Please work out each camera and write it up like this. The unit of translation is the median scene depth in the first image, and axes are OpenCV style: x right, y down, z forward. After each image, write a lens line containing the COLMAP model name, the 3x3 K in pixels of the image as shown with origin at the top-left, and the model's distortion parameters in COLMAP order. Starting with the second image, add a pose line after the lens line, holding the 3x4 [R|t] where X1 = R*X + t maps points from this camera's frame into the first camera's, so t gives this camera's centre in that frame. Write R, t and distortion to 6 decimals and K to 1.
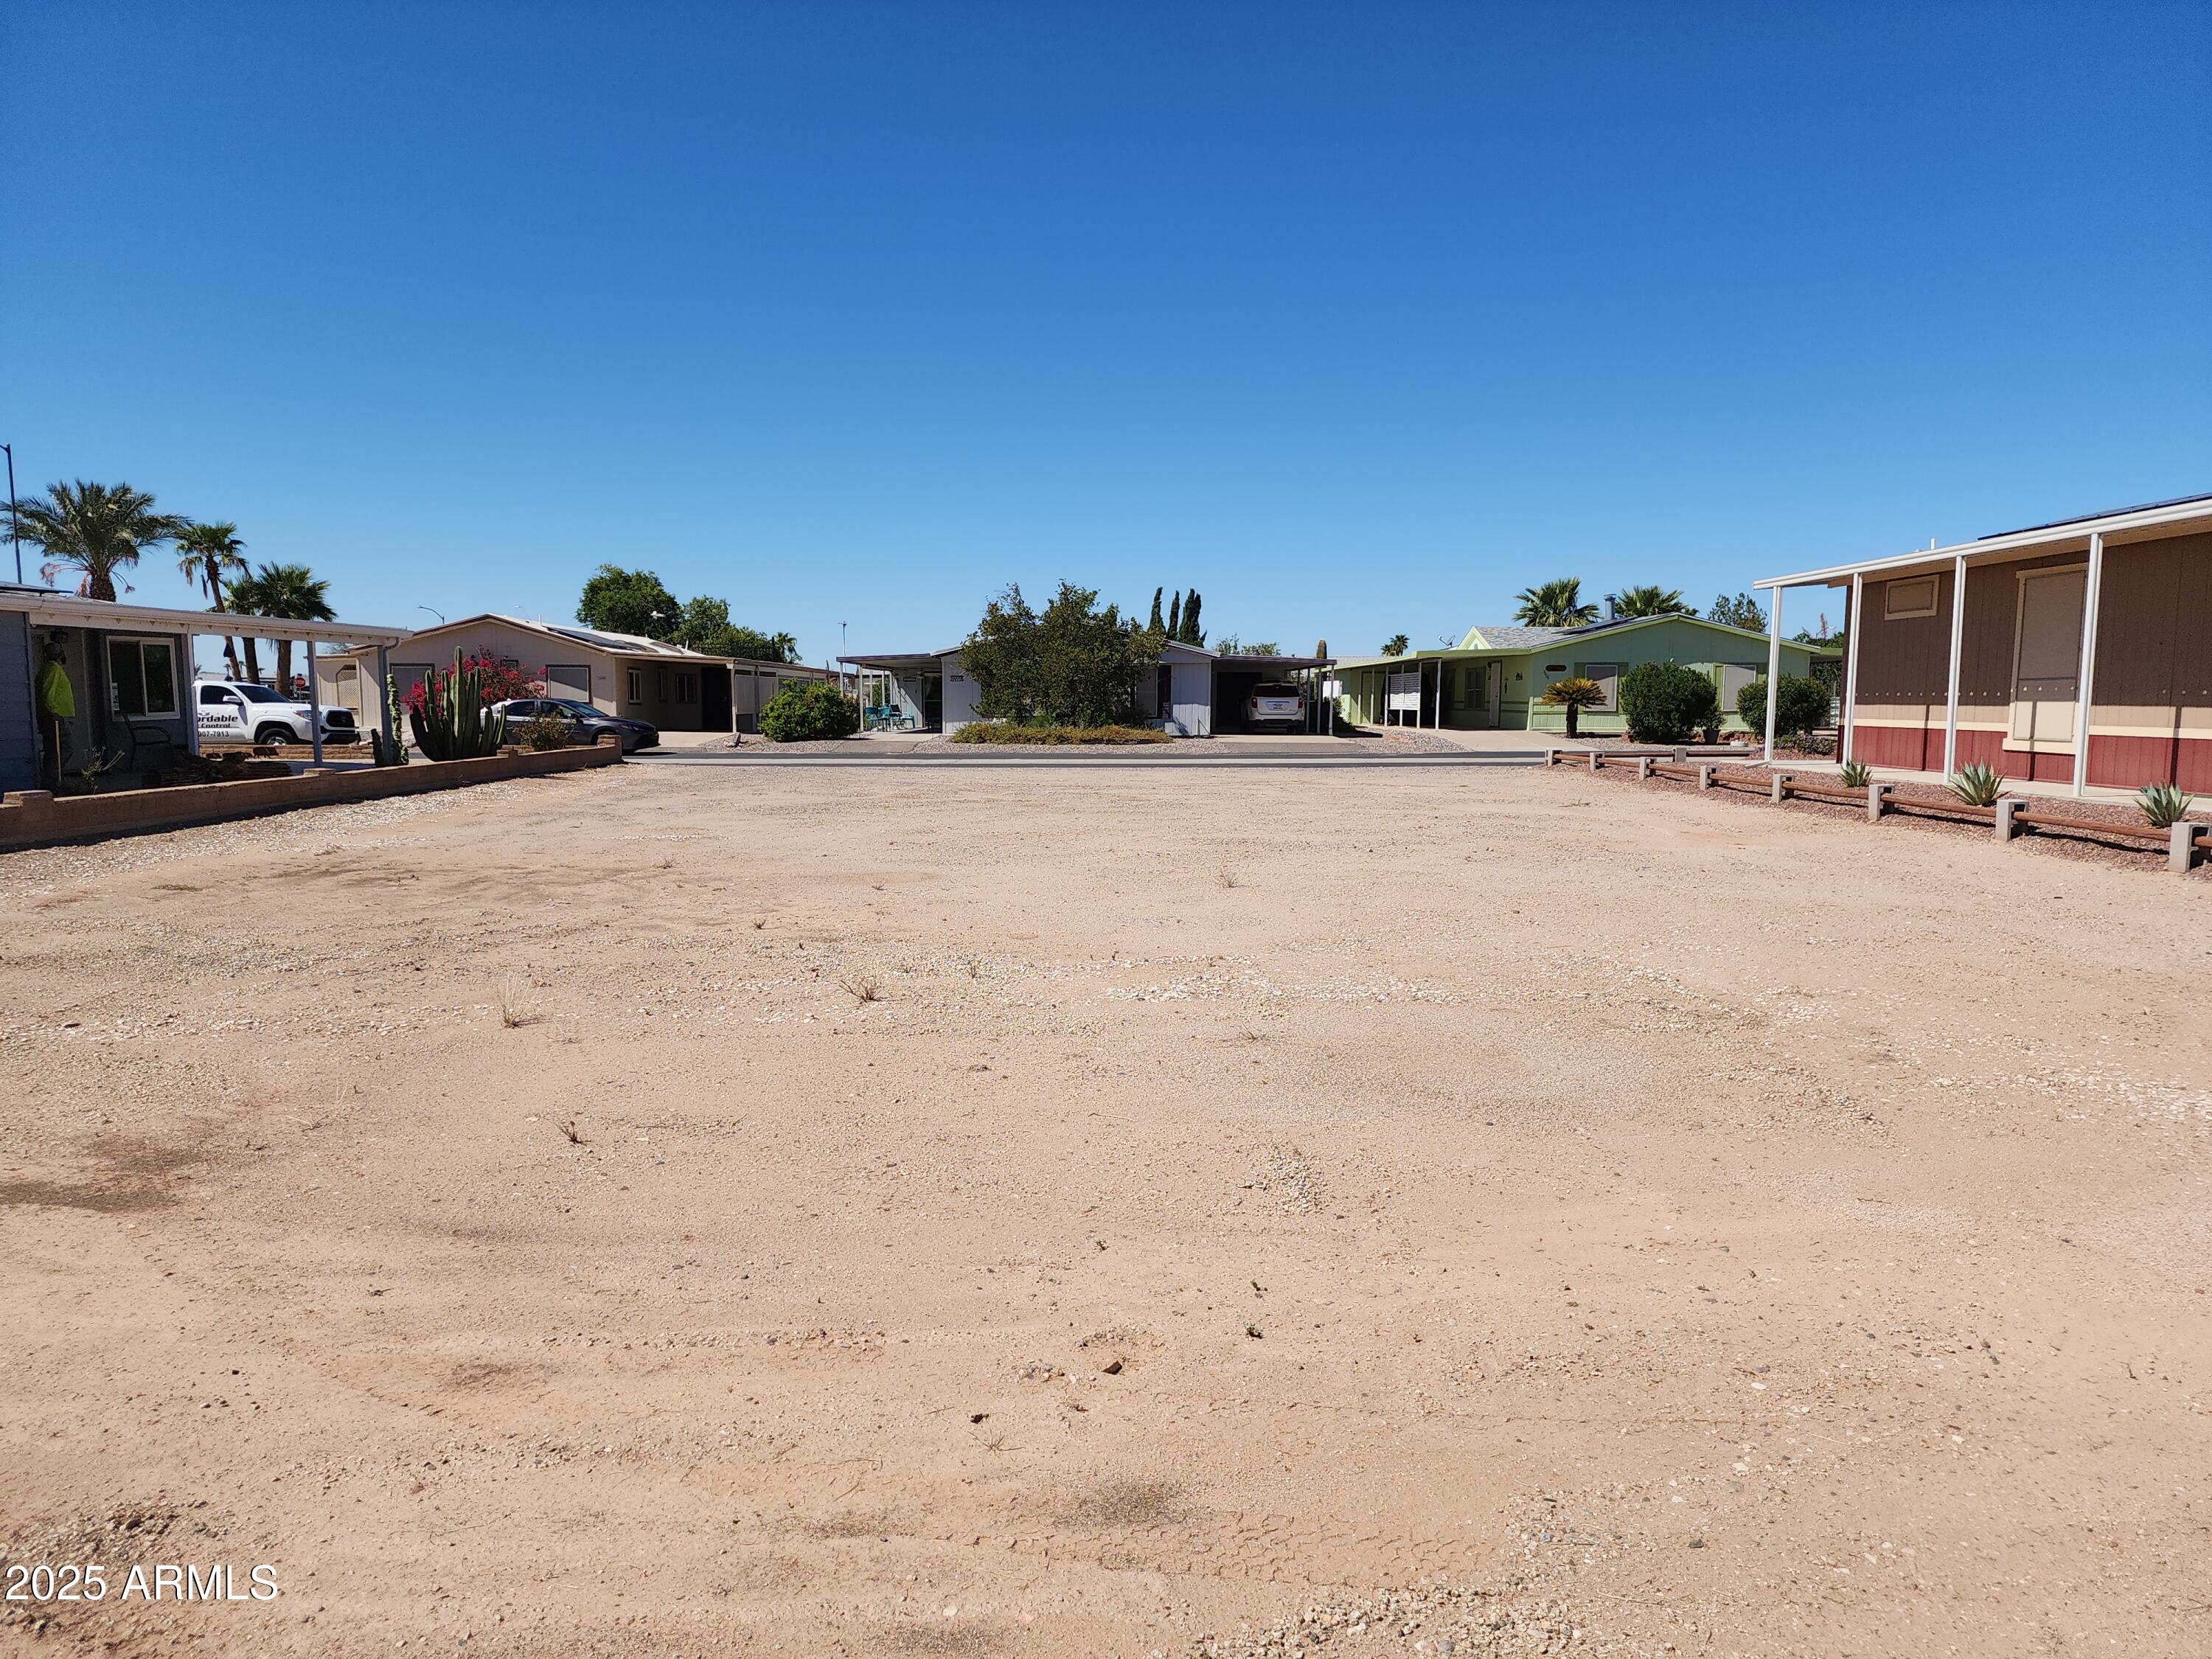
lens RADIAL K [[1465.8, 0, 1092.1], [0, 1465.8, 838.1], [0, 0, 1]] dist [0.027581, -0.011489]
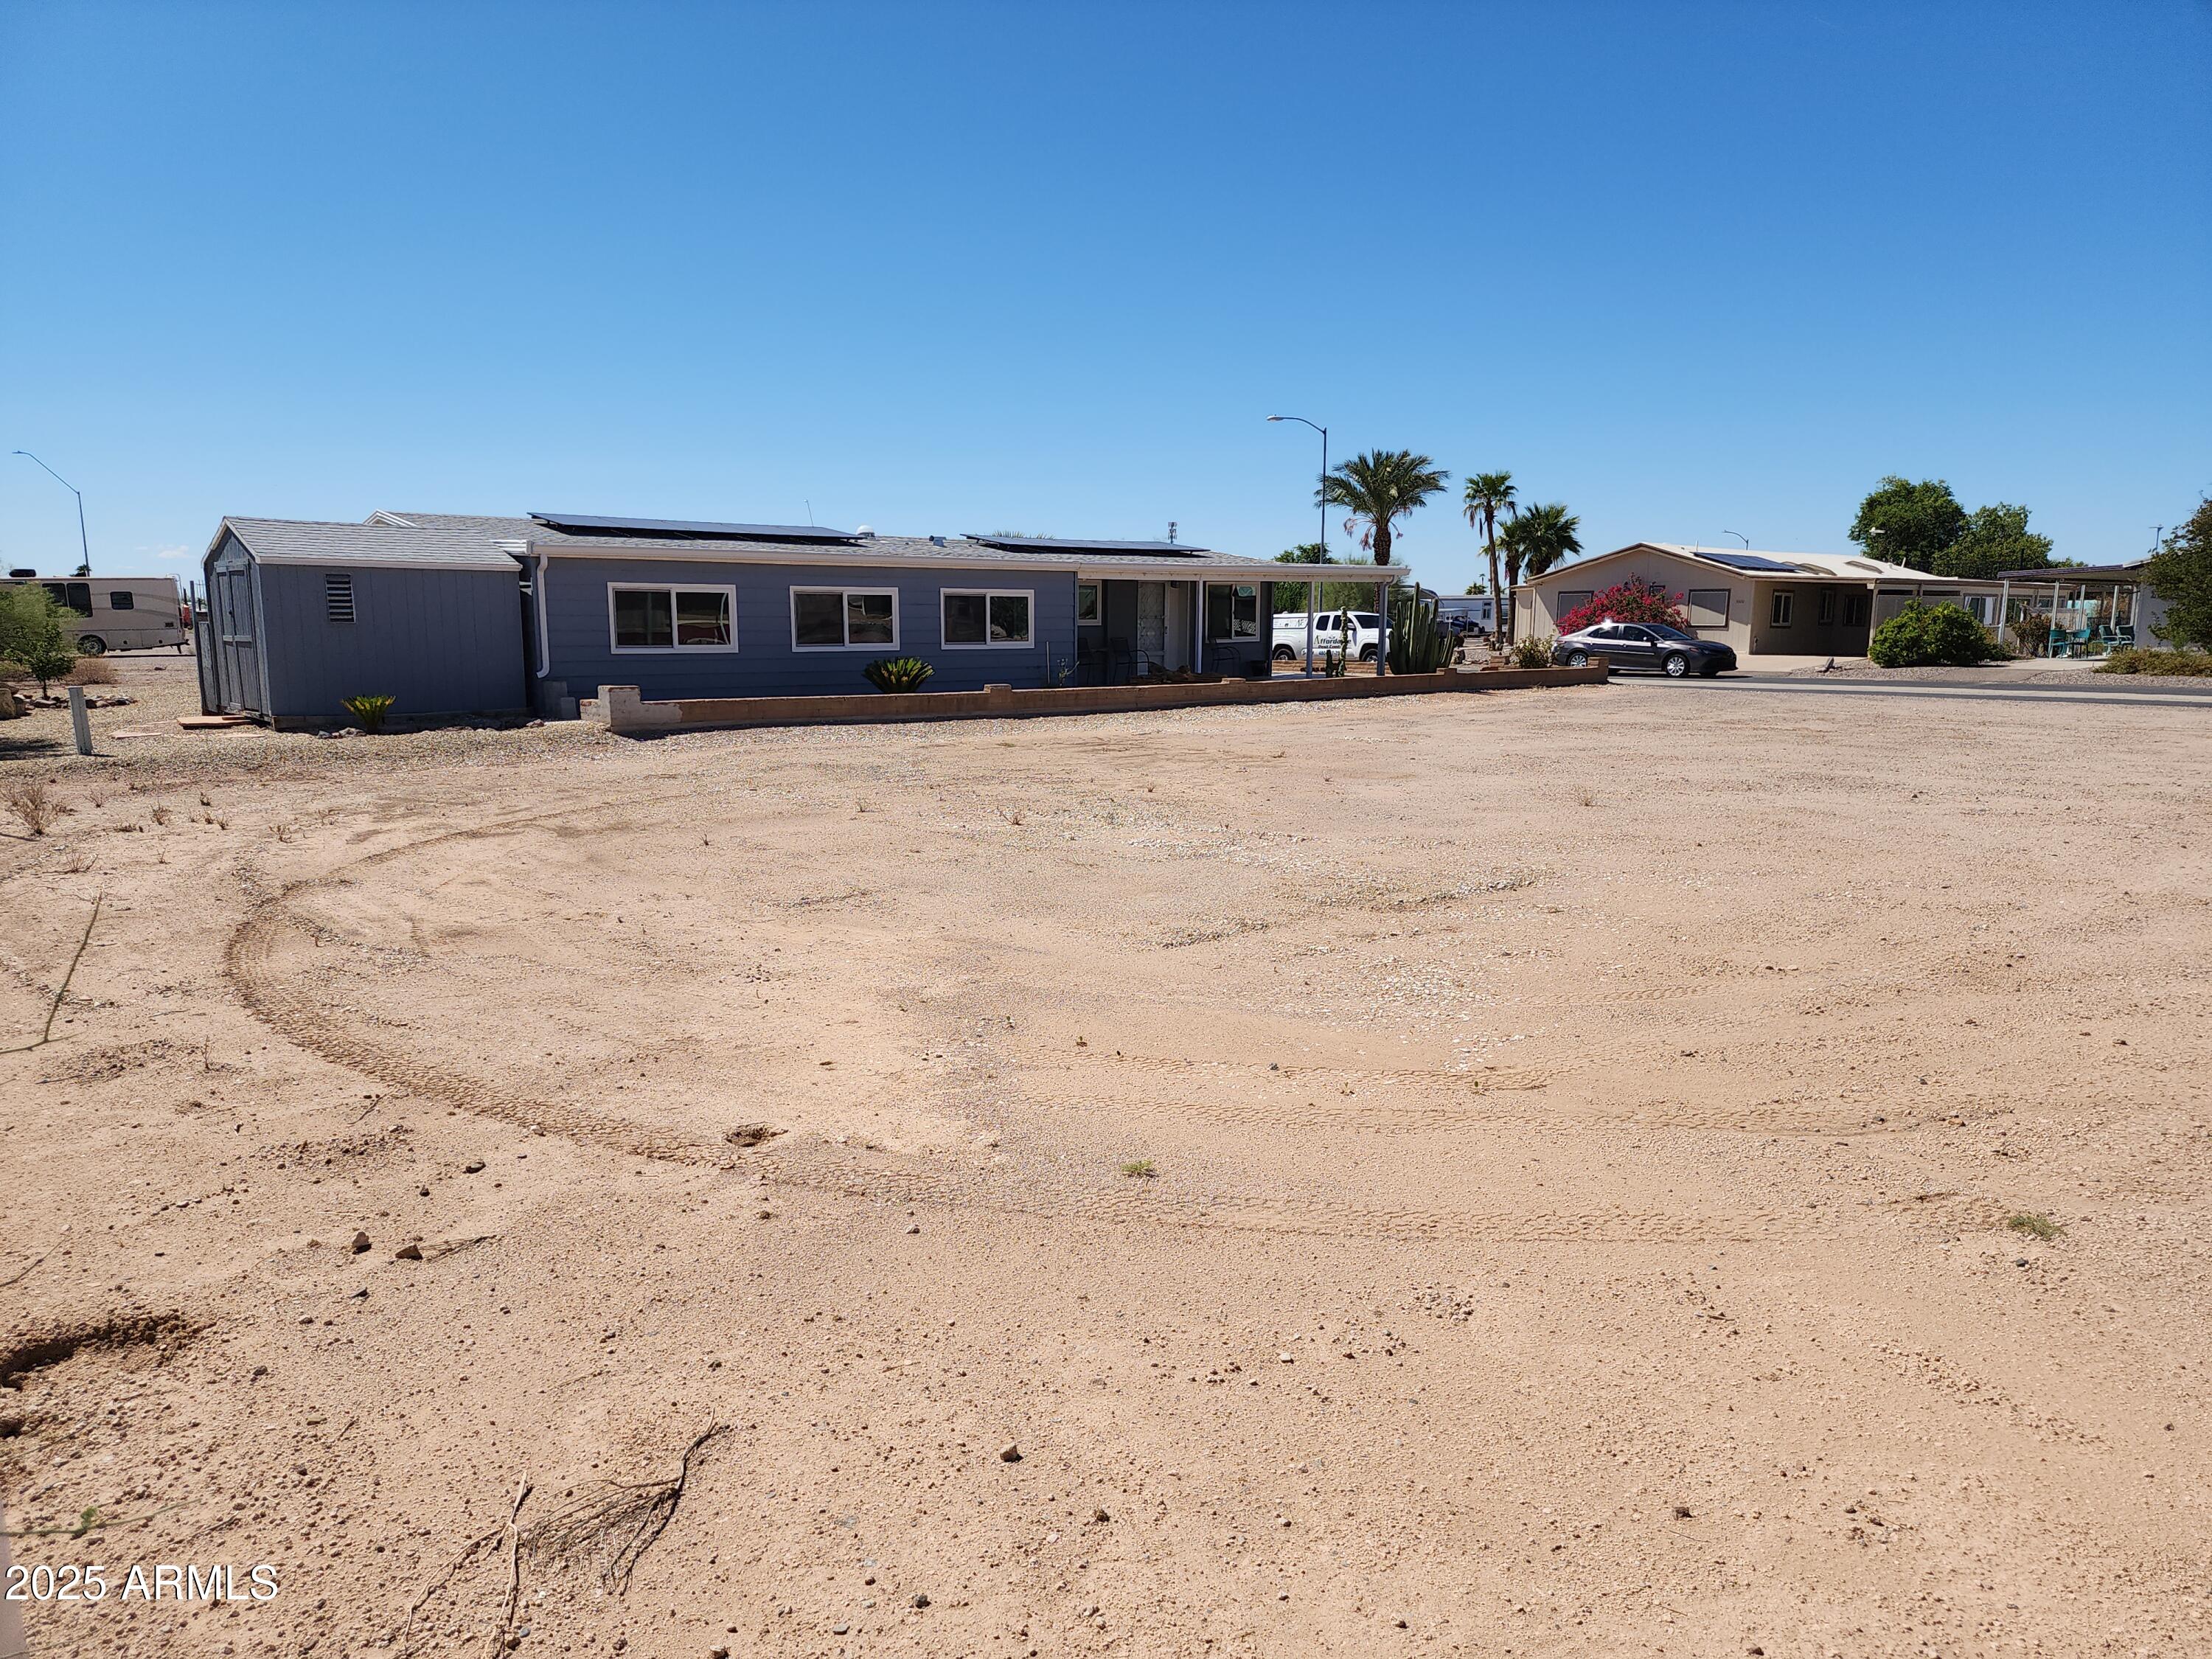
lens RADIAL K [[1465.8, 0, 1104.8], [0, 1465.8, 828.6], [0, 0, 1]] dist [0.027581, -0.011489]
pose [[0.654393, 0.101470, -0.749316, 0.164838], [-0.067114, 0.994838, 0.076105, -0.001350], [0.753170, 0.000487, 0.657825, 0.005779]]
